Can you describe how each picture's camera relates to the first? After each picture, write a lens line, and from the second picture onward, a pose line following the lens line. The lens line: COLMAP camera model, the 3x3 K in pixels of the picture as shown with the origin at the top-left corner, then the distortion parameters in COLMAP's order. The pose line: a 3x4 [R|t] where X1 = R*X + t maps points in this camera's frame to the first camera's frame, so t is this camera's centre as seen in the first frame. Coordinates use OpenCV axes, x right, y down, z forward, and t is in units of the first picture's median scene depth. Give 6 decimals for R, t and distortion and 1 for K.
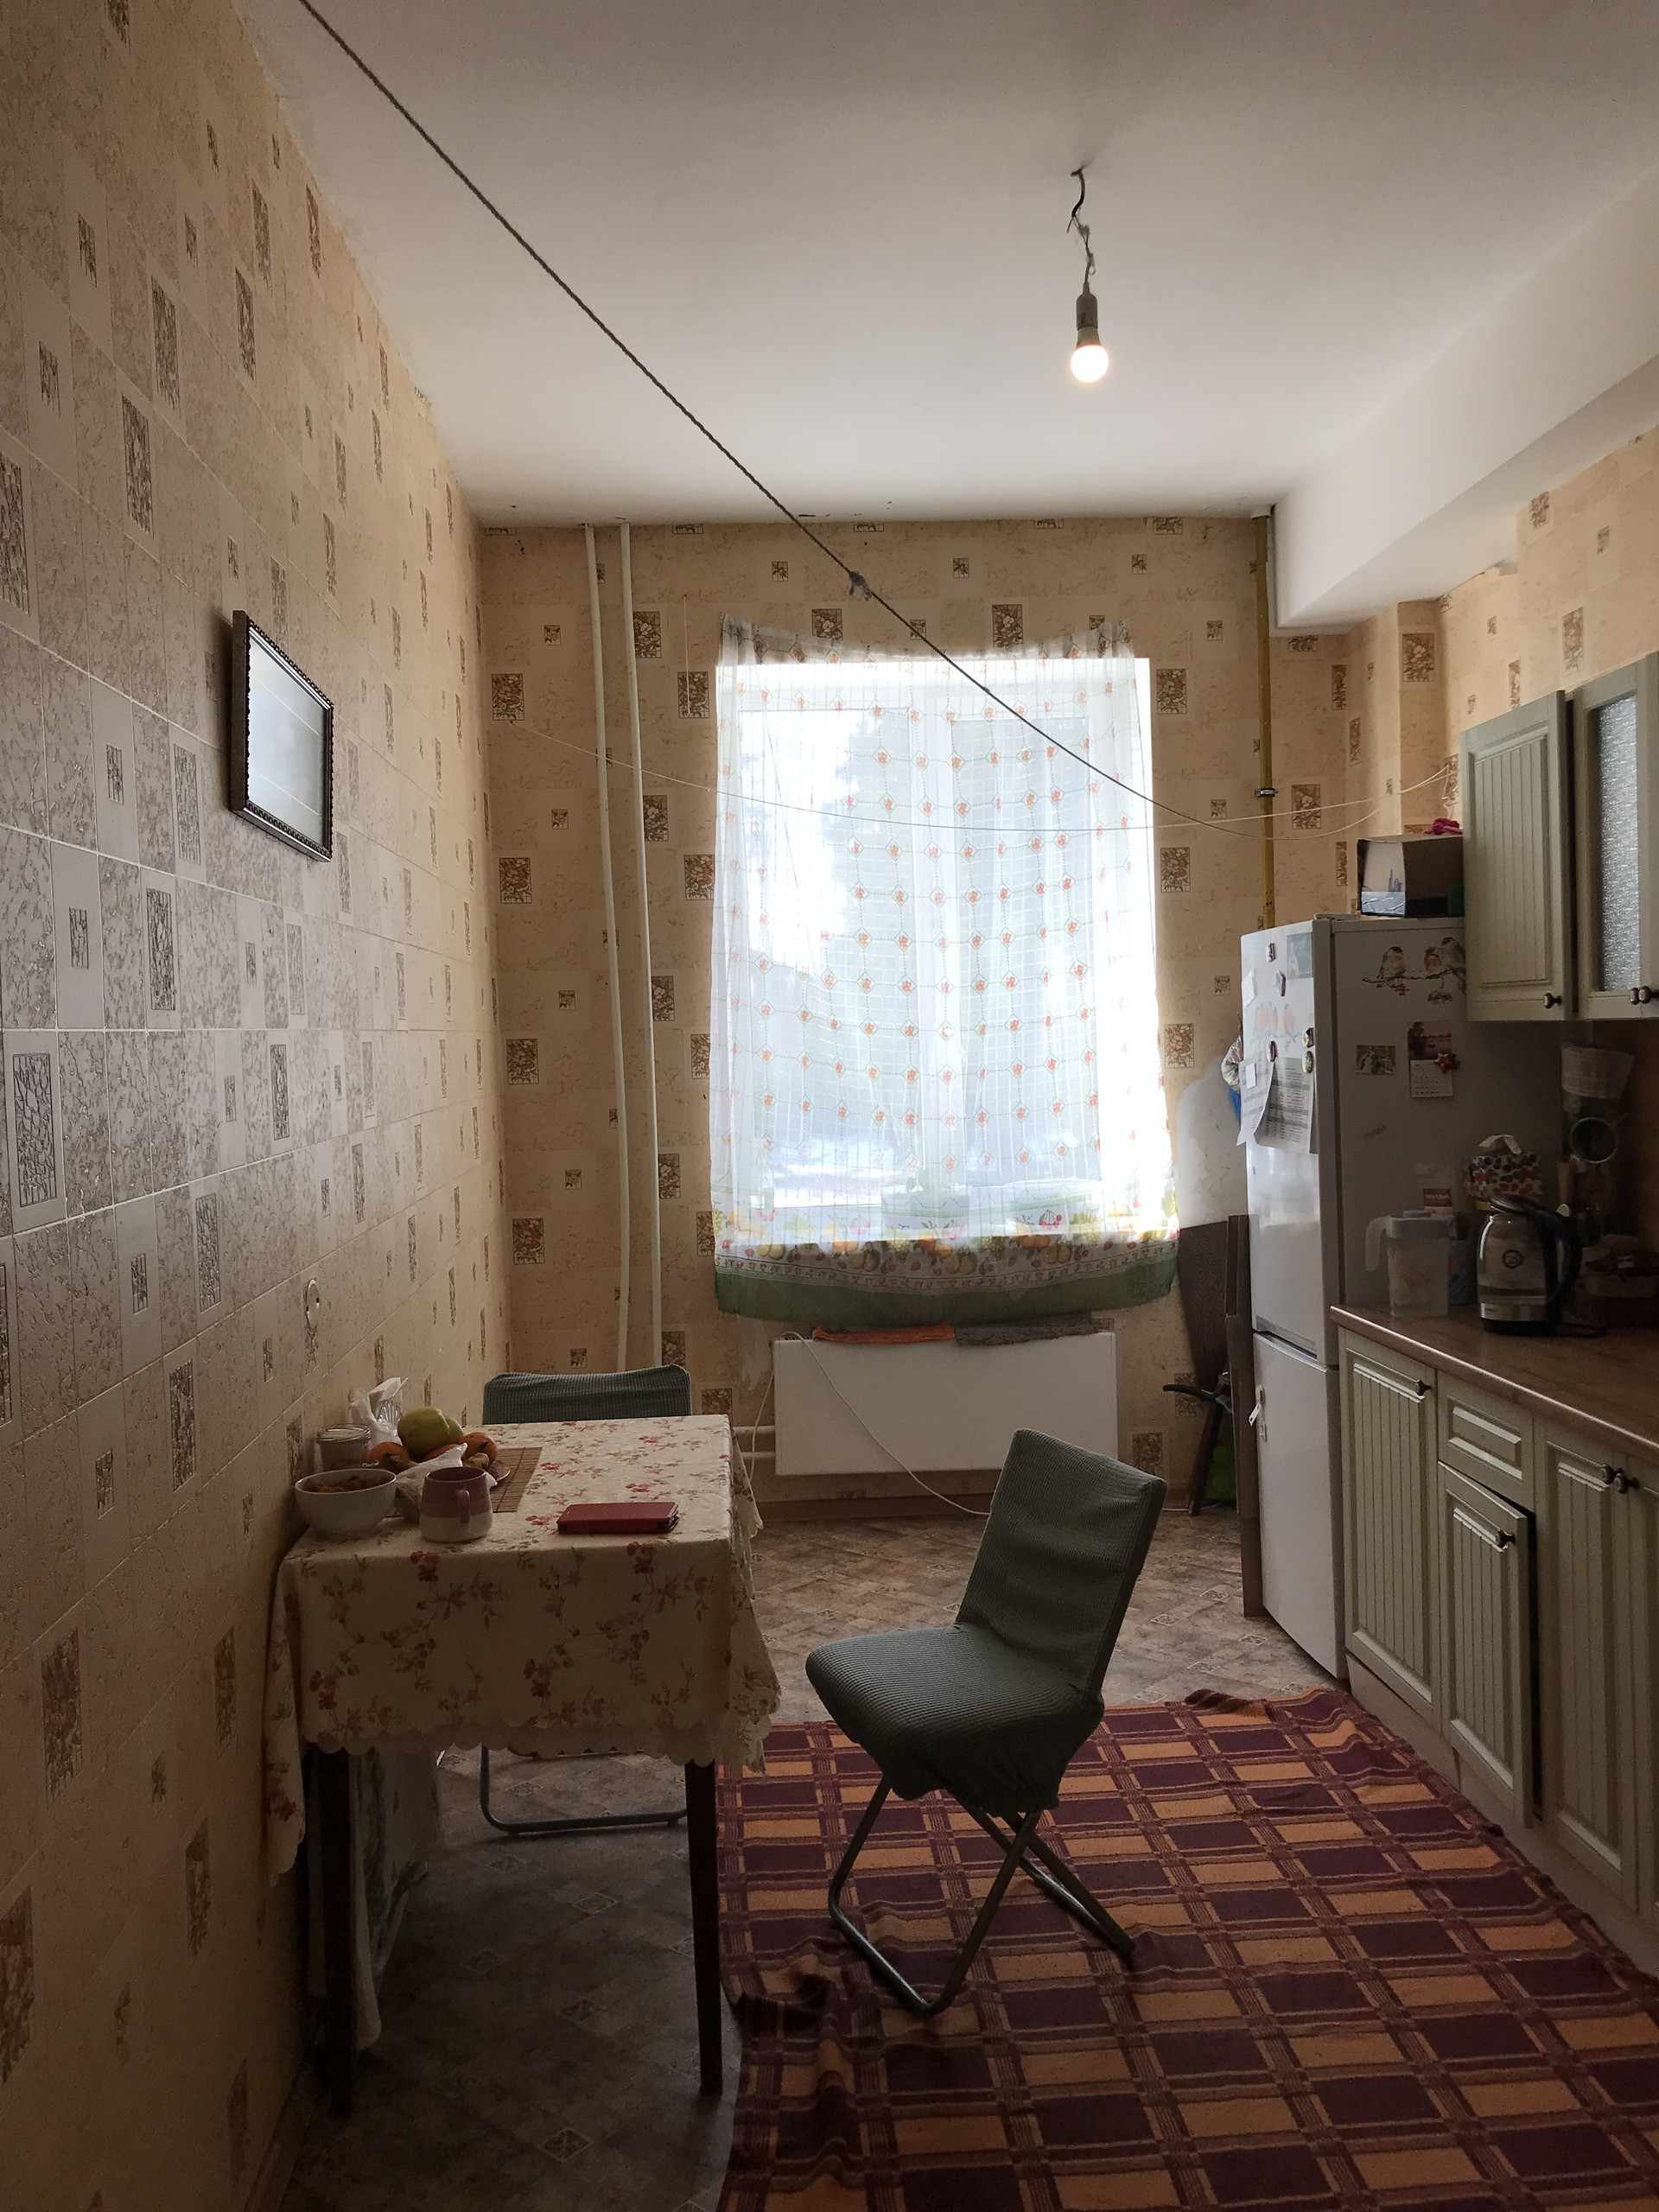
lens RADIAL K [[1832.9, 0, 805.5], [0, 1832.9, 1093.6], [0, 0, 1]] dist [0.038874, -0.038013]
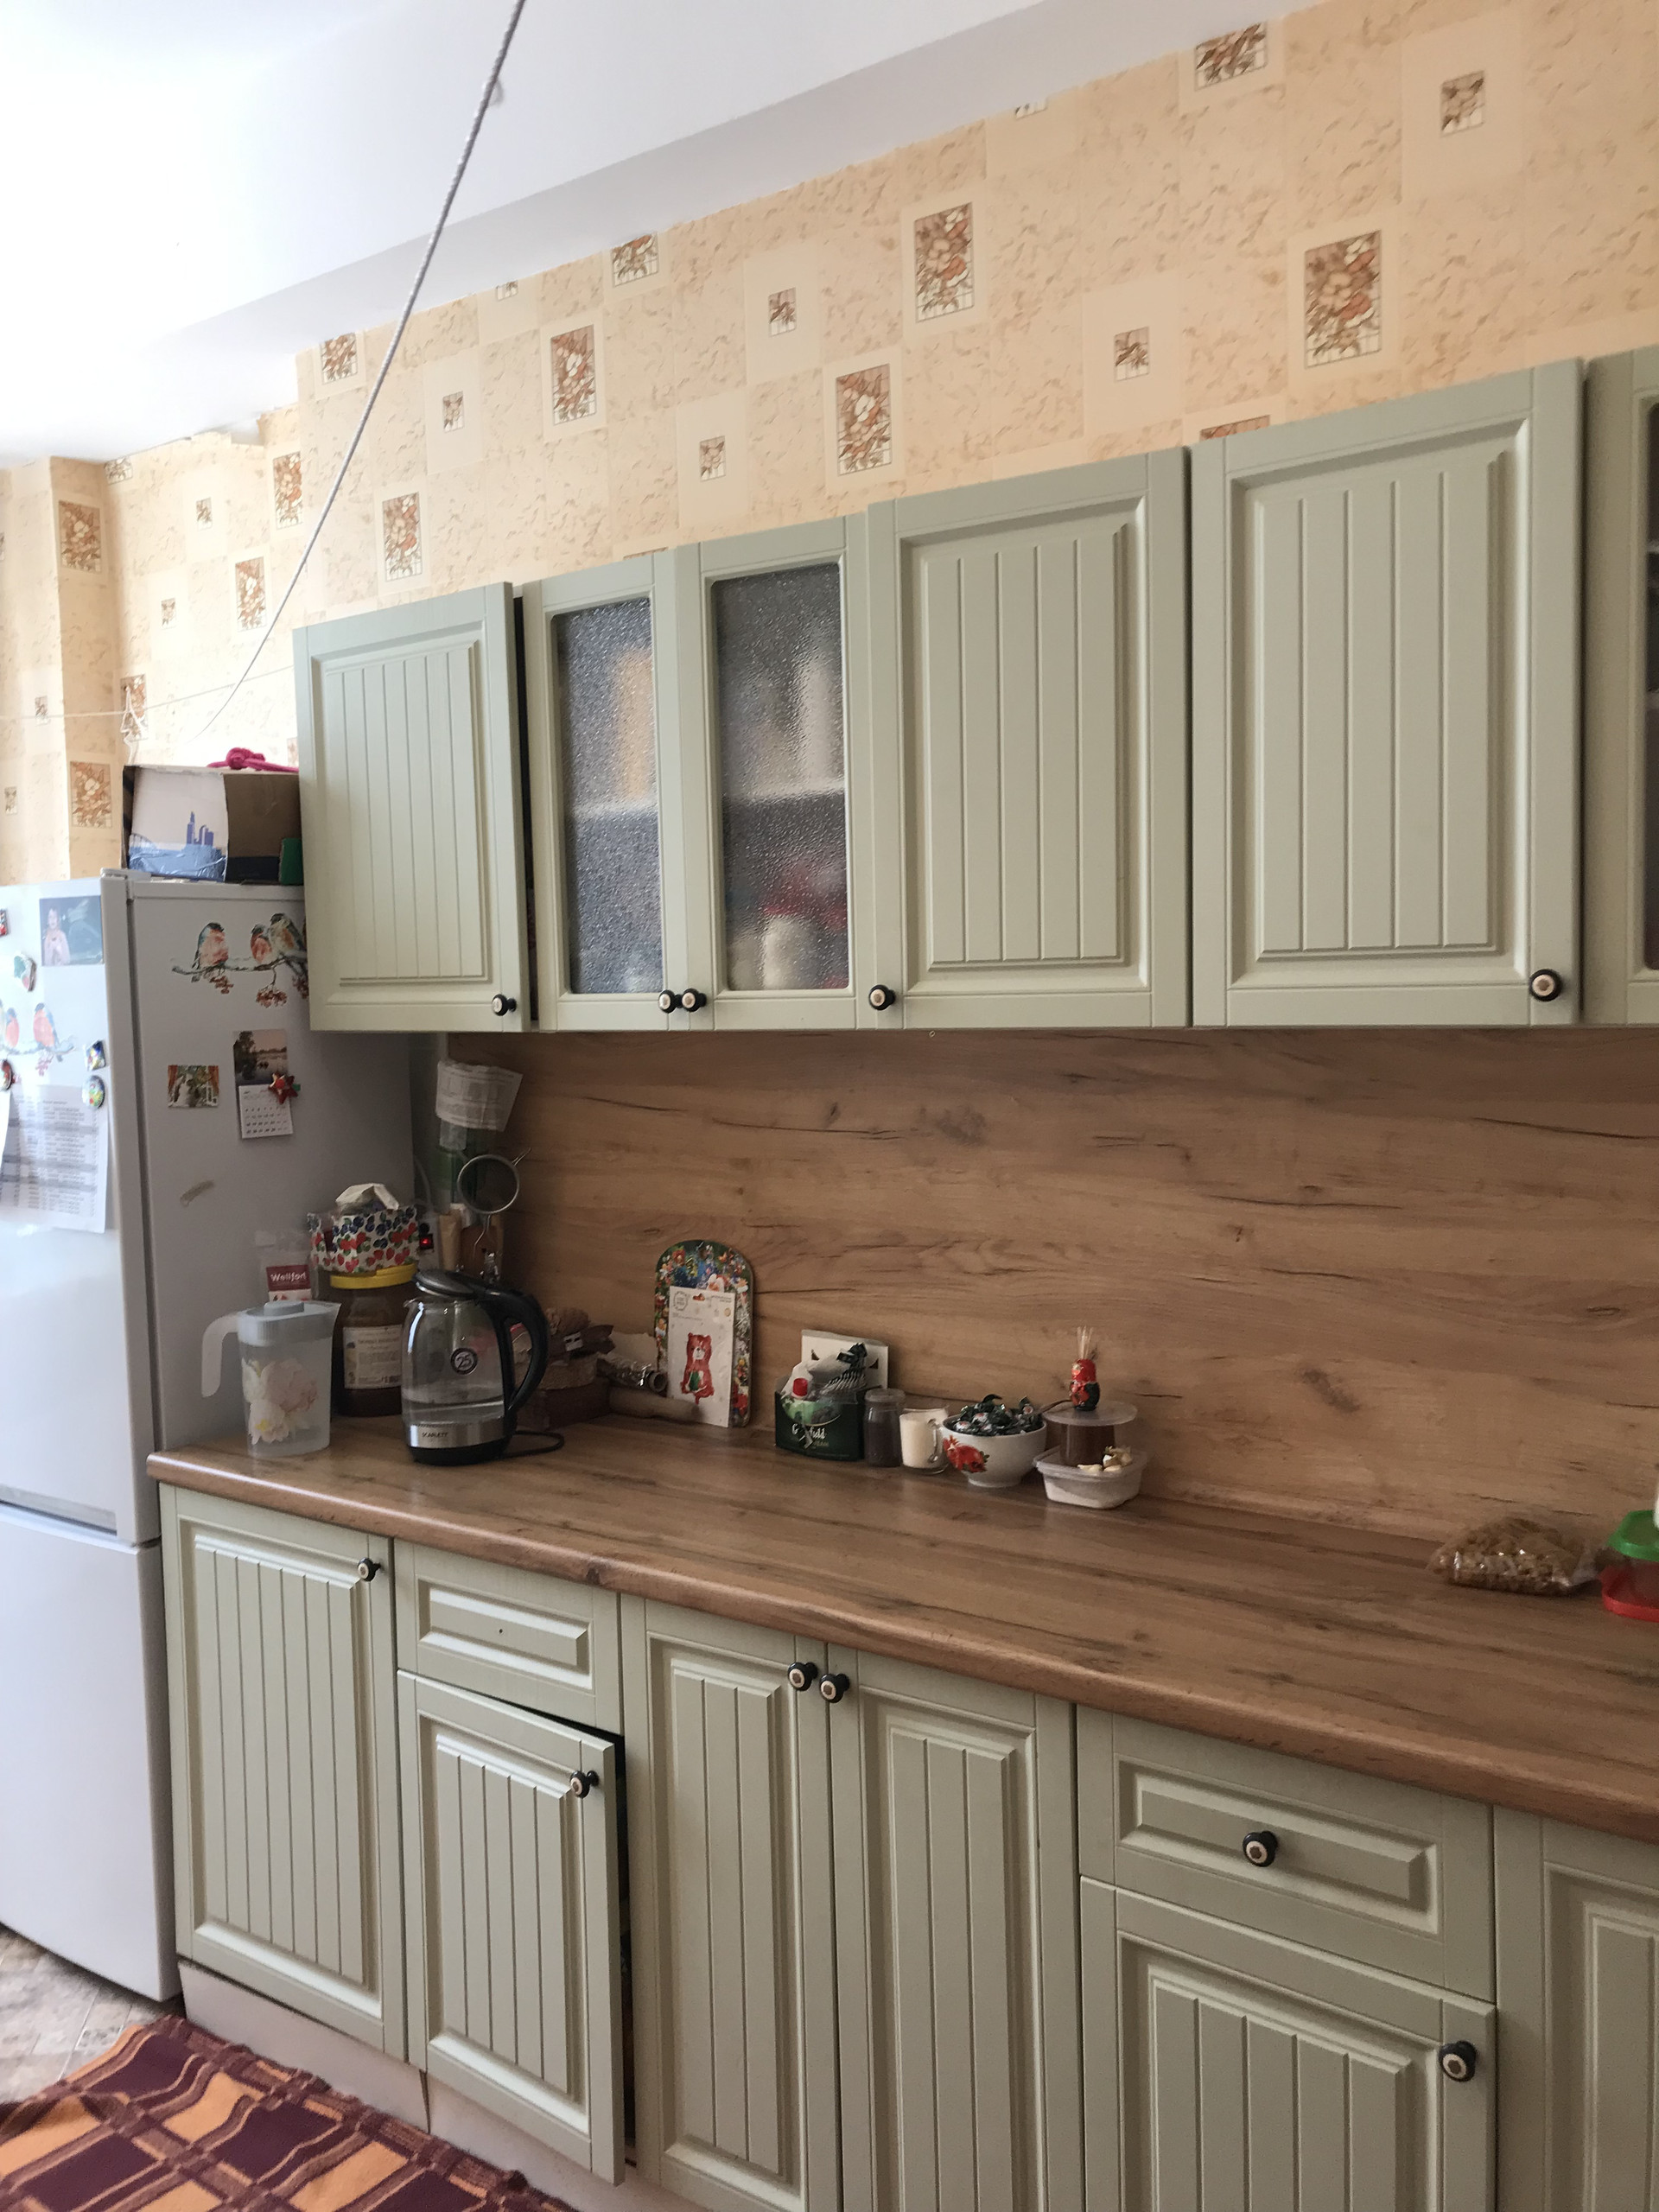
lens RADIAL K [[1832.9, 0, 839.8], [0, 1832.9, 1093.0], [0, 0, 1]] dist [0.038874, -0.038013]
pose [[0.639922, -0.028067, 0.767927, -0.056254], [0.026408, 0.999546, 0.014527, -0.016800], [-0.767986, 0.010983, 0.640373, 0.322840]]
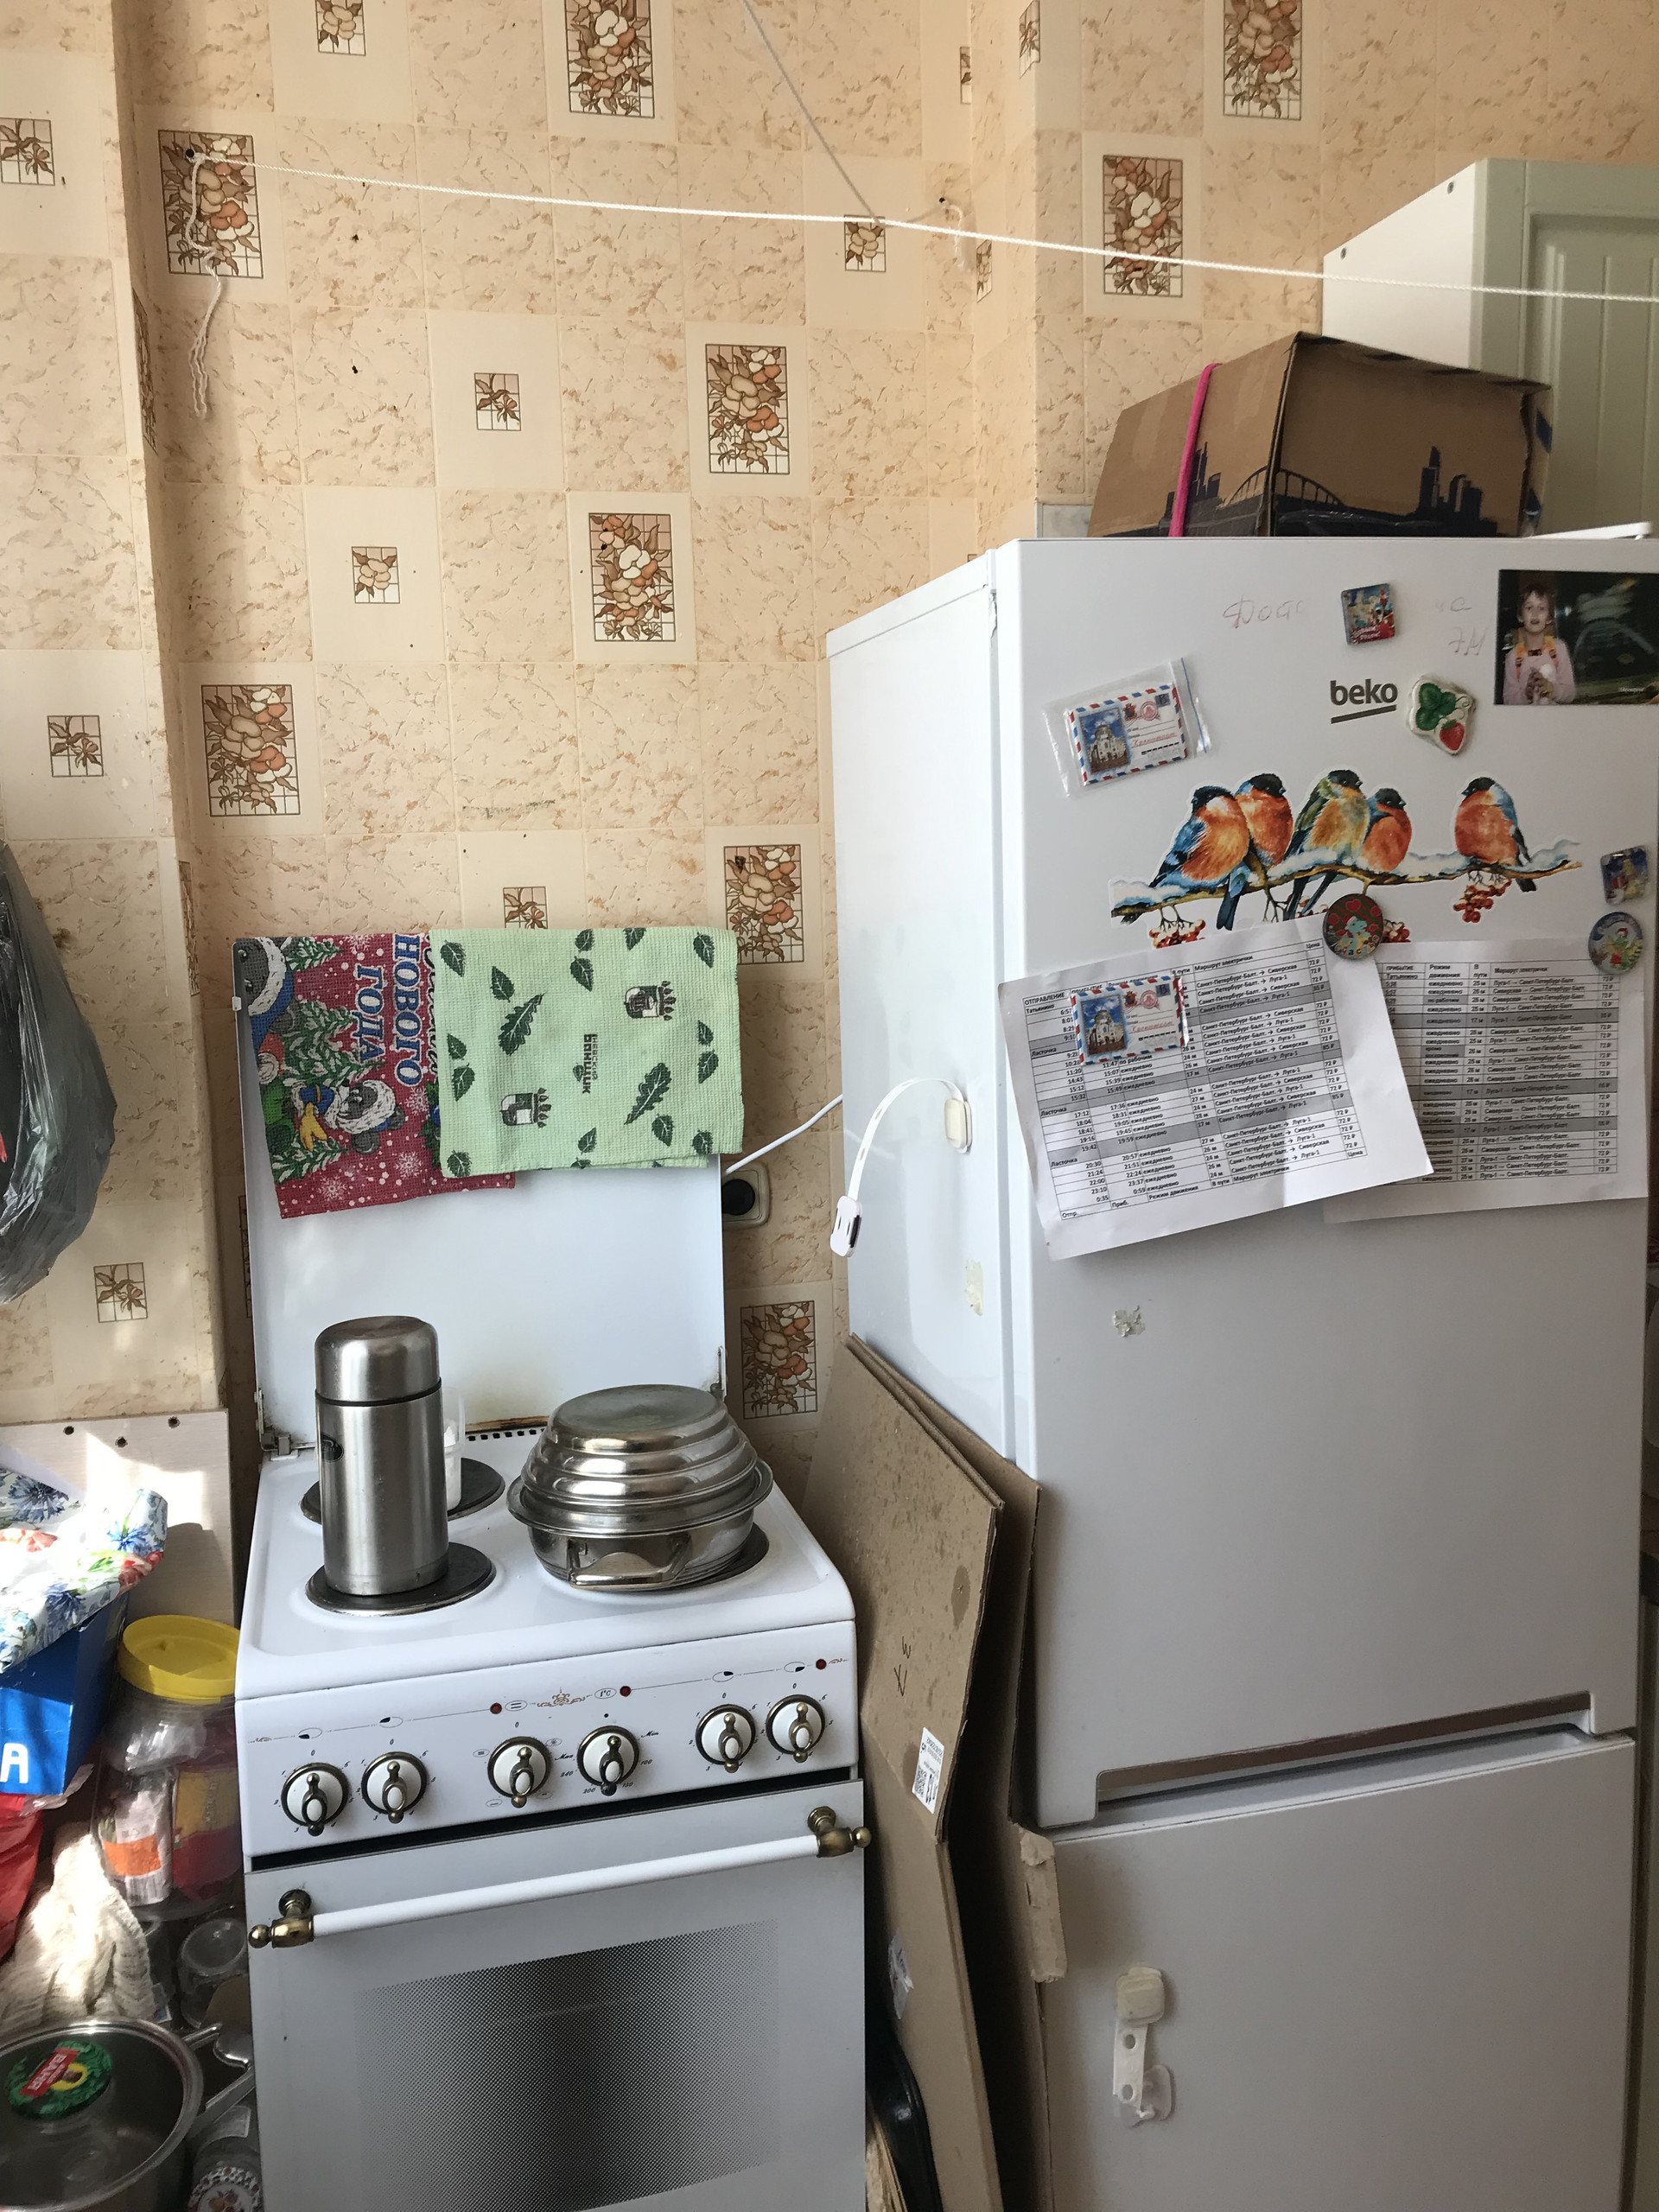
lens RADIAL K [[1832.9, 0, 816.7], [0, 1832.9, 1074.9], [0, 0, 1]] dist [0.038874, -0.038013]
pose [[-0.189033, -0.088801, 0.977947, -0.044264], [0.065559, 0.992539, 0.102798, -0.033822], [-0.979780, 0.083546, -0.181801, 1.067019]]
